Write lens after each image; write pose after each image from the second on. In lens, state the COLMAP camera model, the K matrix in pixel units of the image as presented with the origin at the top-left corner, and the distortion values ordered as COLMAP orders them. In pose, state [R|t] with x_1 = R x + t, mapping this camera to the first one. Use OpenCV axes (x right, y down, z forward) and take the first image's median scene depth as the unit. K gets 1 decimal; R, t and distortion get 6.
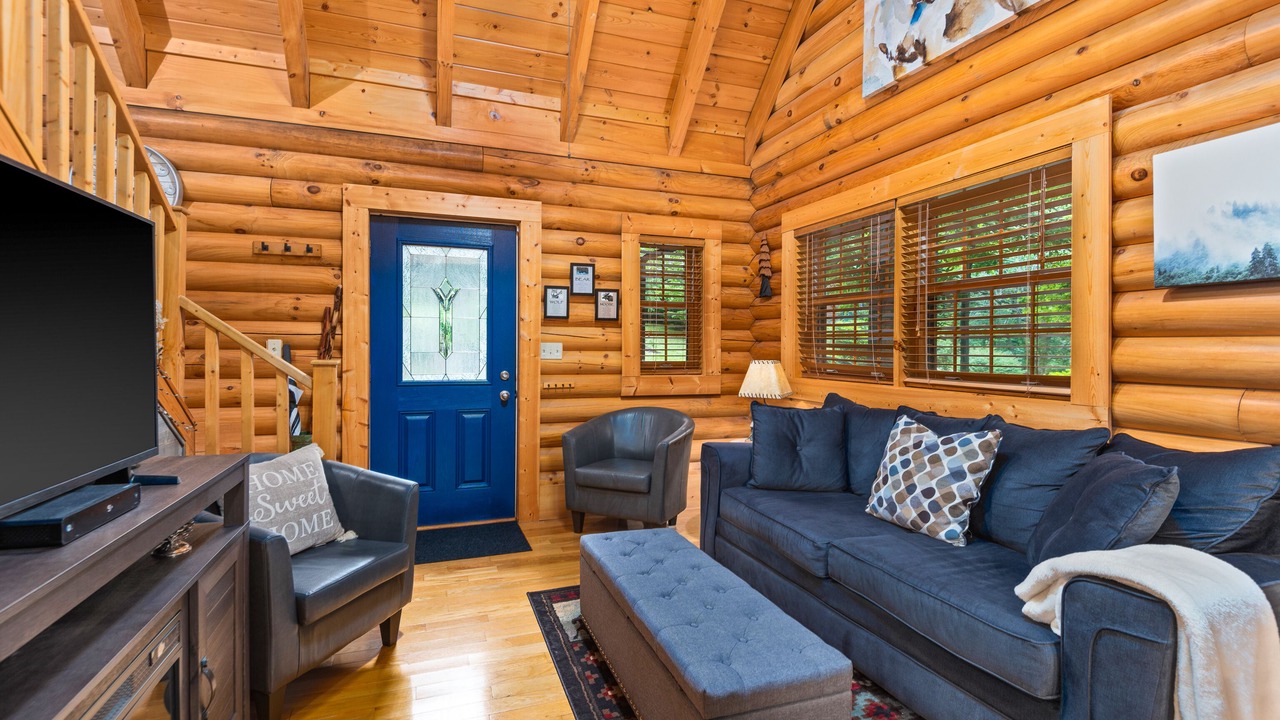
lens RADIAL K [[597.5, 0, 651.0], [0, 597.5, 353.7], [0, 0, 1]] dist [0.002930, -0.004573]
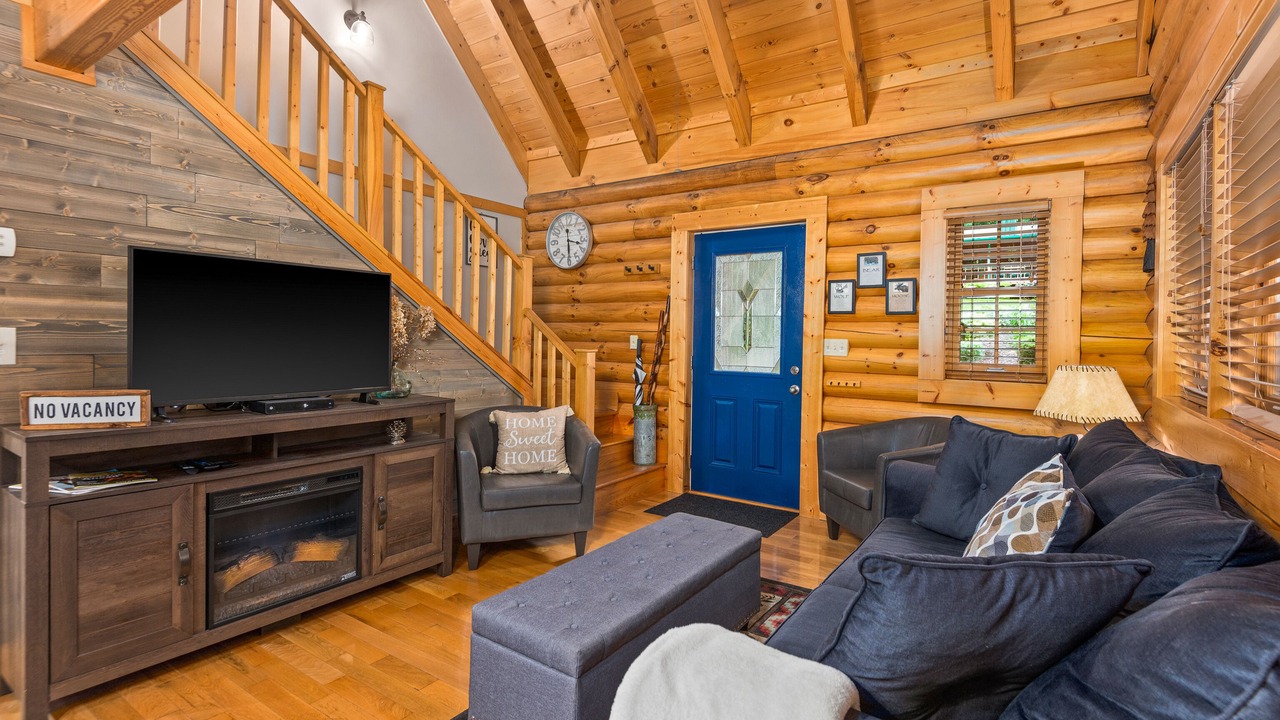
lens RADIAL K [[597.5, 0, 647.0], [0, 597.5, 349.9], [0, 0, 1]] dist [0.002930, -0.004573]
pose [[0.572080, 0.020483, -0.819942, 0.461144], [-0.023125, 0.999694, 0.008839, -0.002374], [0.819872, 0.013905, 0.572378, 0.198050]]
